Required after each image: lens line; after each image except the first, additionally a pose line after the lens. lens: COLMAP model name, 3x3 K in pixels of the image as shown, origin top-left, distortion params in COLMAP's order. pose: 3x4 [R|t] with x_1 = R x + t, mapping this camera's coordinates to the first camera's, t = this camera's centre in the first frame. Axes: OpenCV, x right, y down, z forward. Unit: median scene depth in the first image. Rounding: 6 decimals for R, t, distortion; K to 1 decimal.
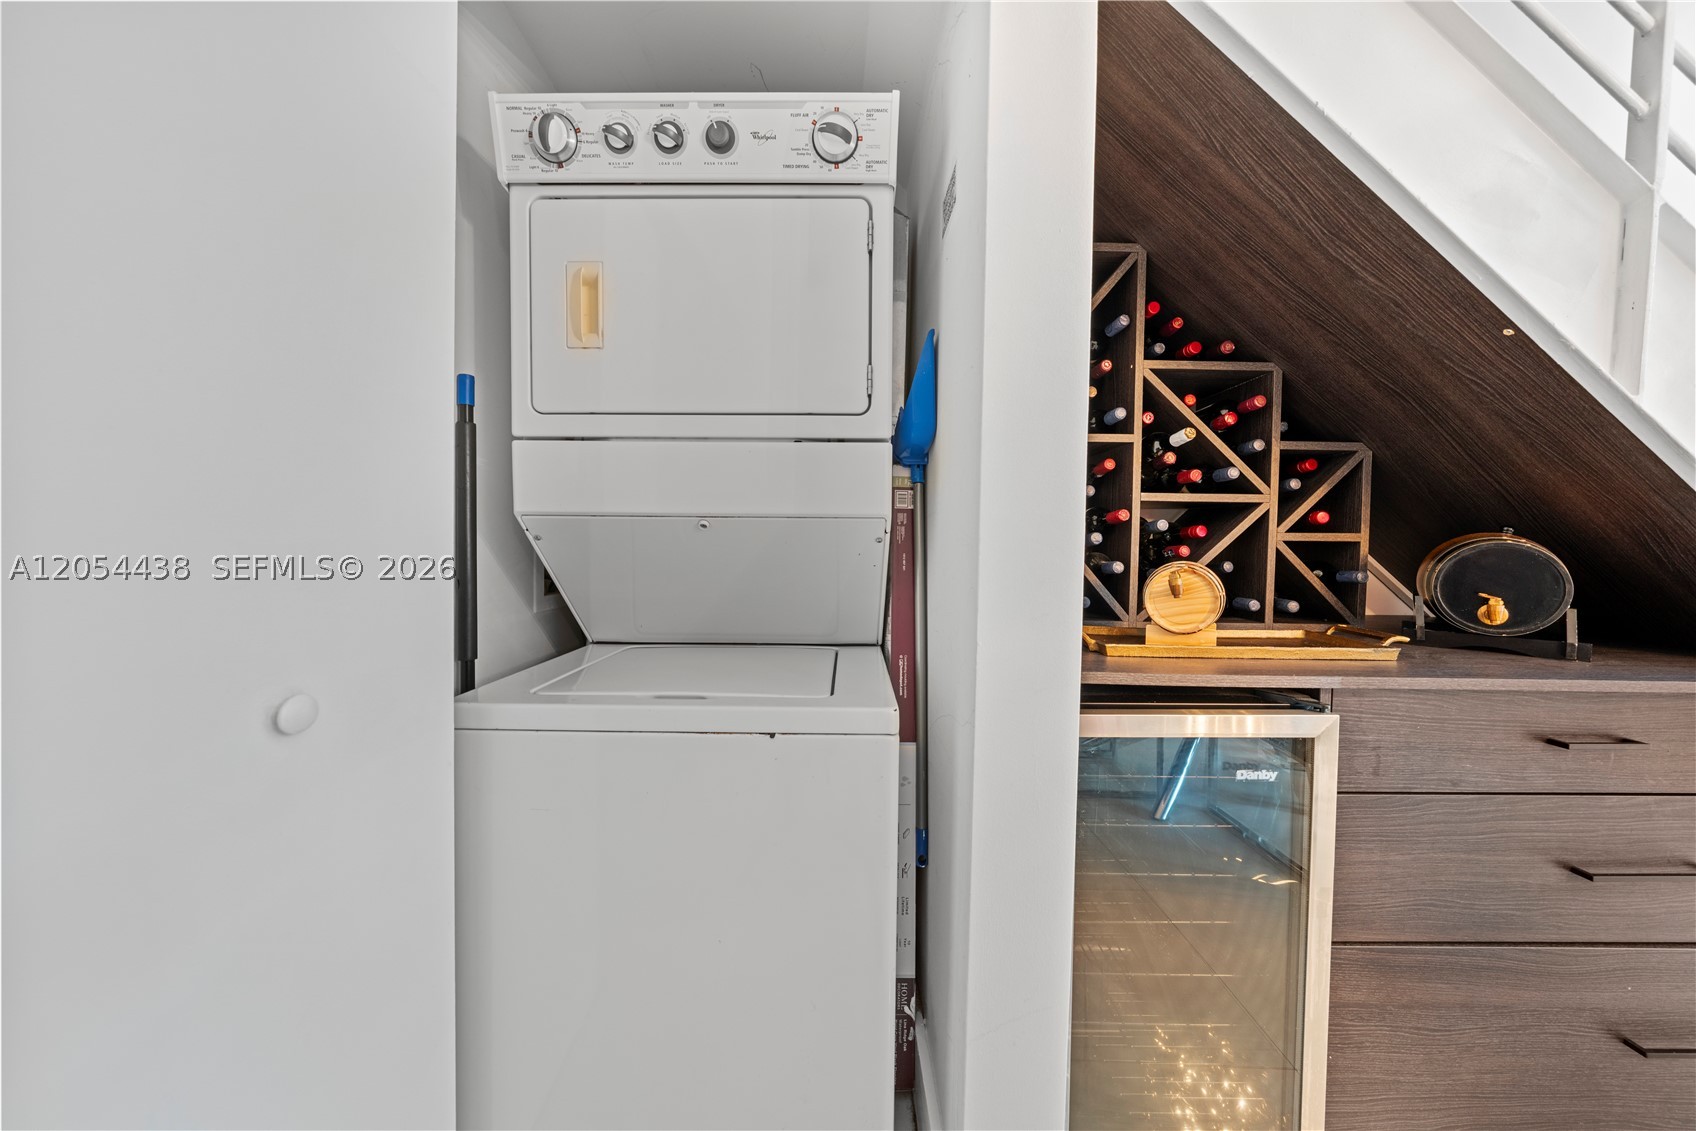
lens RADIAL K [[567.9, 0, 851.0], [0, 567.9, 556.2], [0, 0, 1]] dist [-0.000634, 0.000053]
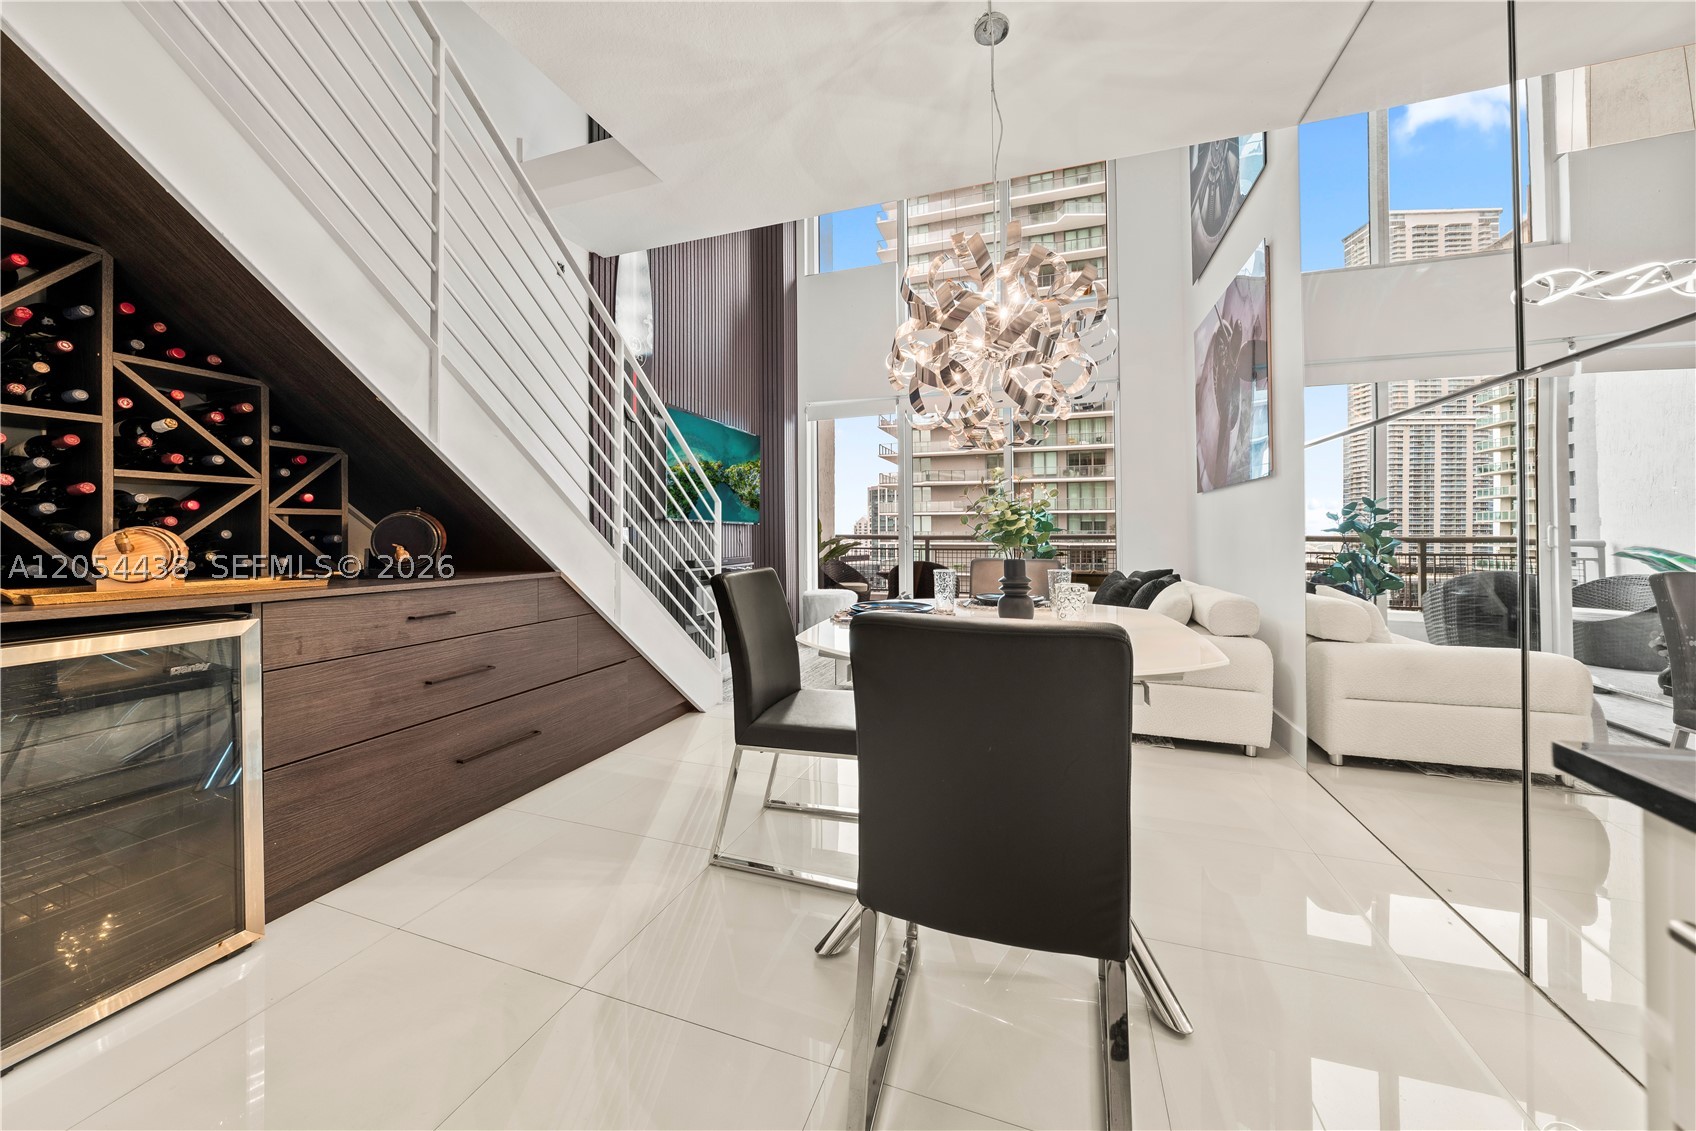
lens RADIAL K [[584.7, 0, 845.9], [0, 584.7, 528.9], [0, 0, 1]] dist [-0.000688, -0.000040]
pose [[0.332954, -0.008401, 0.942906, -0.098023], [0.031032, 0.999516, -0.002053, 0.054425], [-0.942432, 0.029943, 0.333054, -0.750922]]
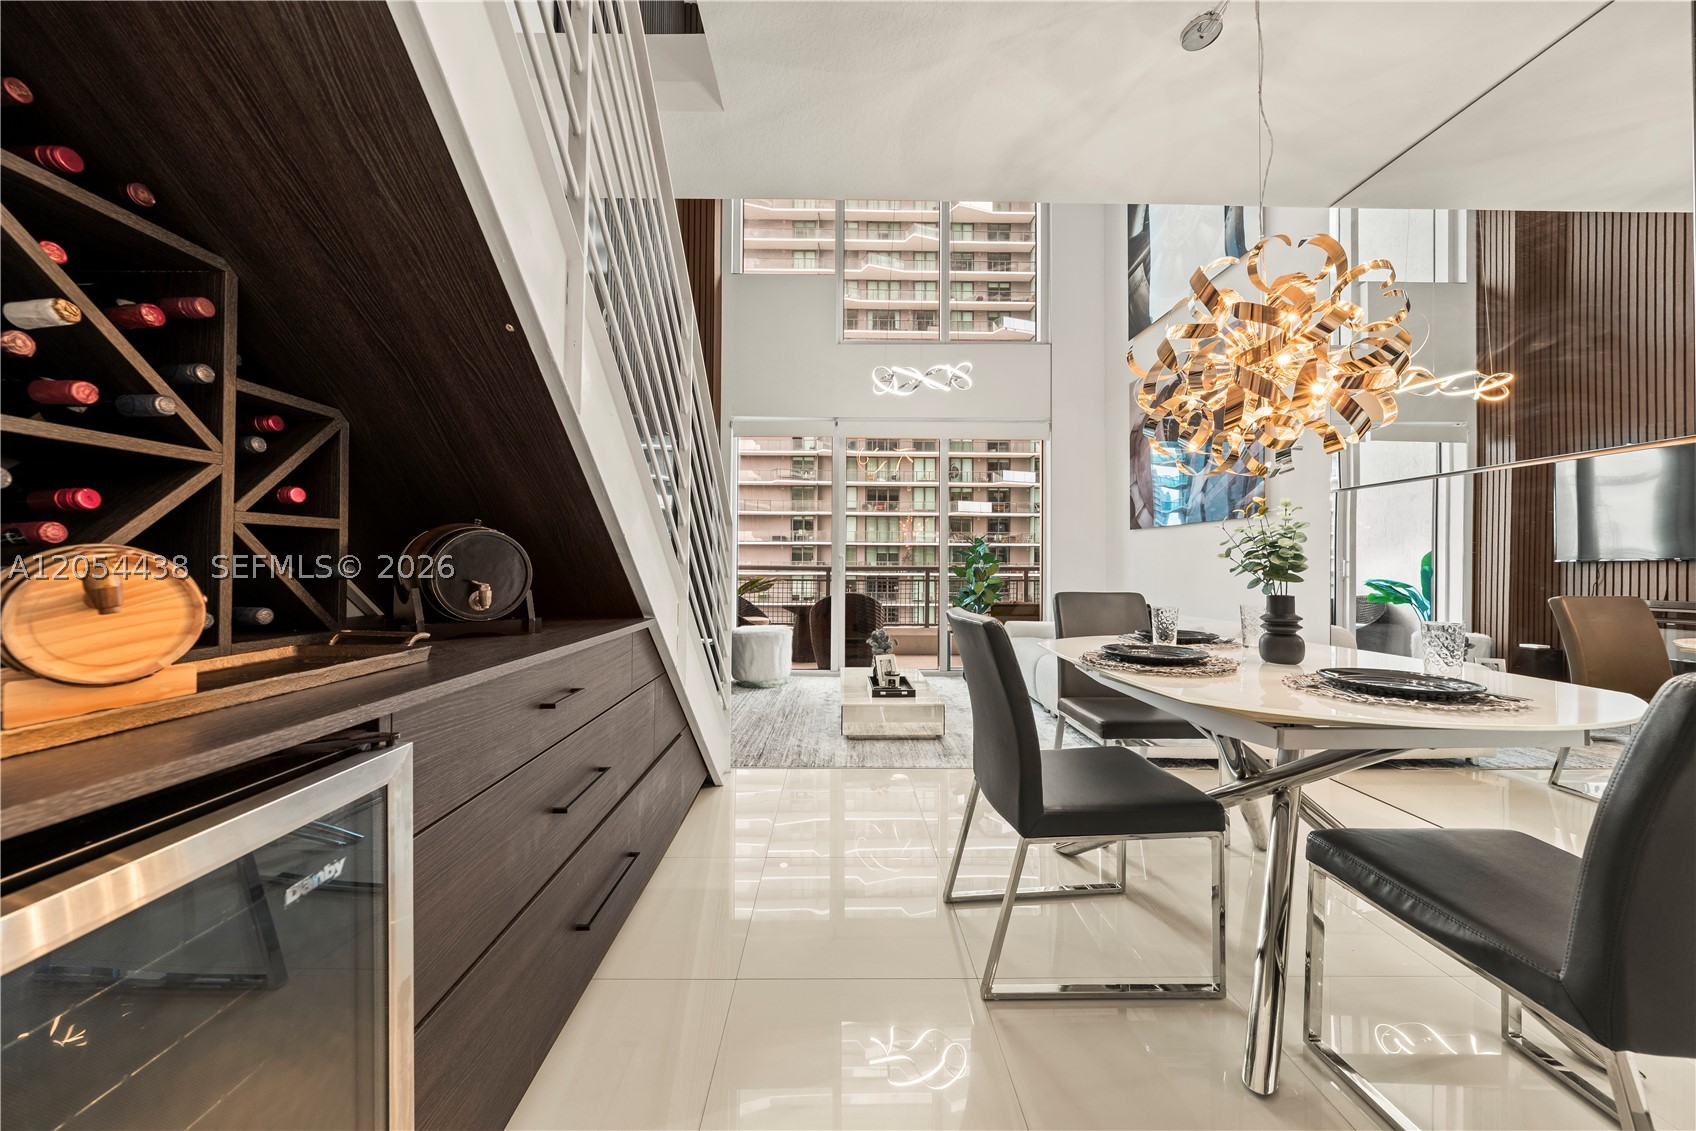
lens RADIAL K [[587.1, 0, 849.2], [0, 587.1, 558.8], [0, 0, 1]] dist [-0.006535, 0.000159]
pose [[-0.000499, -0.006843, 0.999976, 0.049352], [0.019396, 0.999788, 0.006851, 0.026069], [-0.999812, 0.019399, -0.000366, 0.265071]]
